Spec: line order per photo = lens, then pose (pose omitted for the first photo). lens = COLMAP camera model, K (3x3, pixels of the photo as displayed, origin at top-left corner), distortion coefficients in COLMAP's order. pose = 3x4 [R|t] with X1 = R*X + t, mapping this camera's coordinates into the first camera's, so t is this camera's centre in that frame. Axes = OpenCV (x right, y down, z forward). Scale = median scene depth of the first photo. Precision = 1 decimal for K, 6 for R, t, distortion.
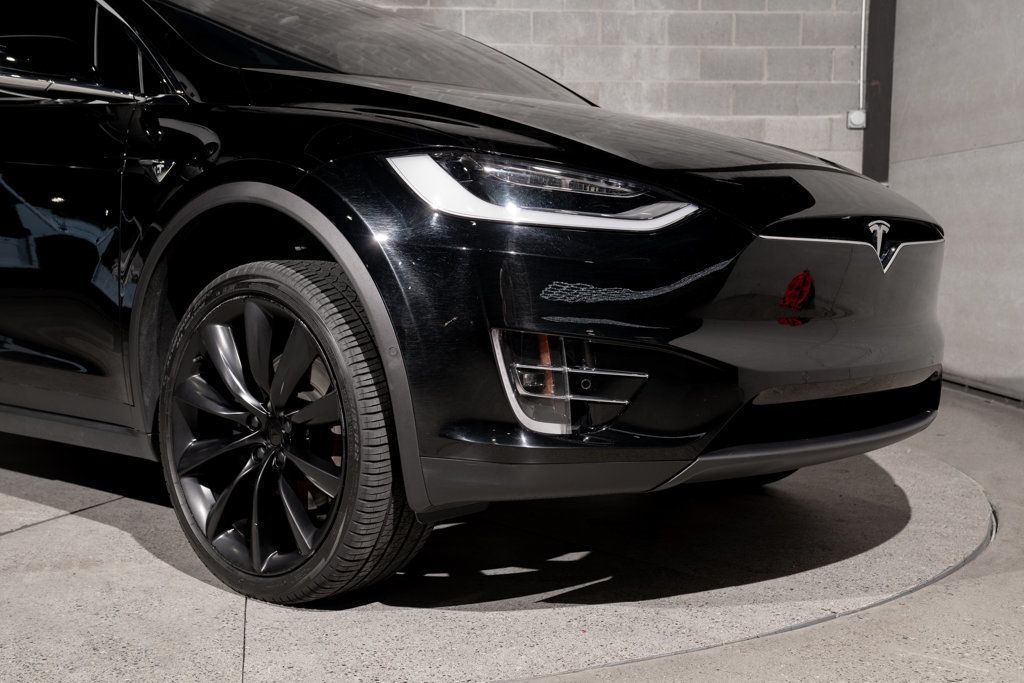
lens RADIAL K [[1339.3, 0, 512.0], [0, 1339.3, 341.5], [0, 0, 1]] dist [0.077899, 0.387044]
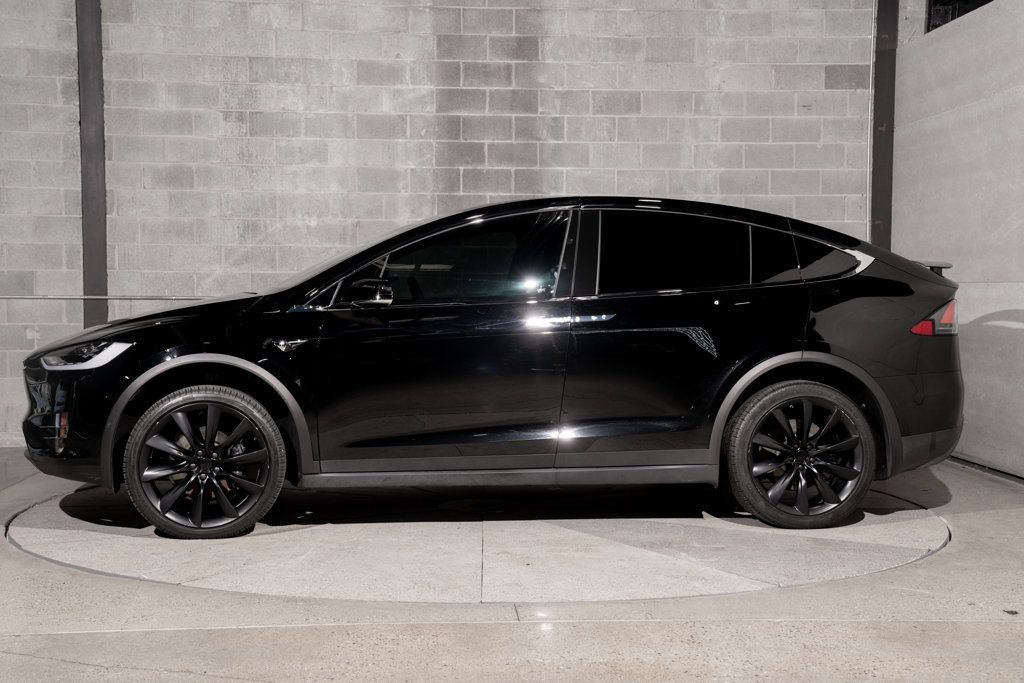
lens RADIAL K [[1477.3, 0, 512.0], [0, 1477.3, 341.5], [0, 0, 1]] dist [0.129319, 0.481181]
pose [[0.999868, -0.004066, 0.015701, -0.108912], [0.004650, 0.999294, -0.037294, -0.023978], [-0.015538, 0.037362, 0.999181, -0.431453]]
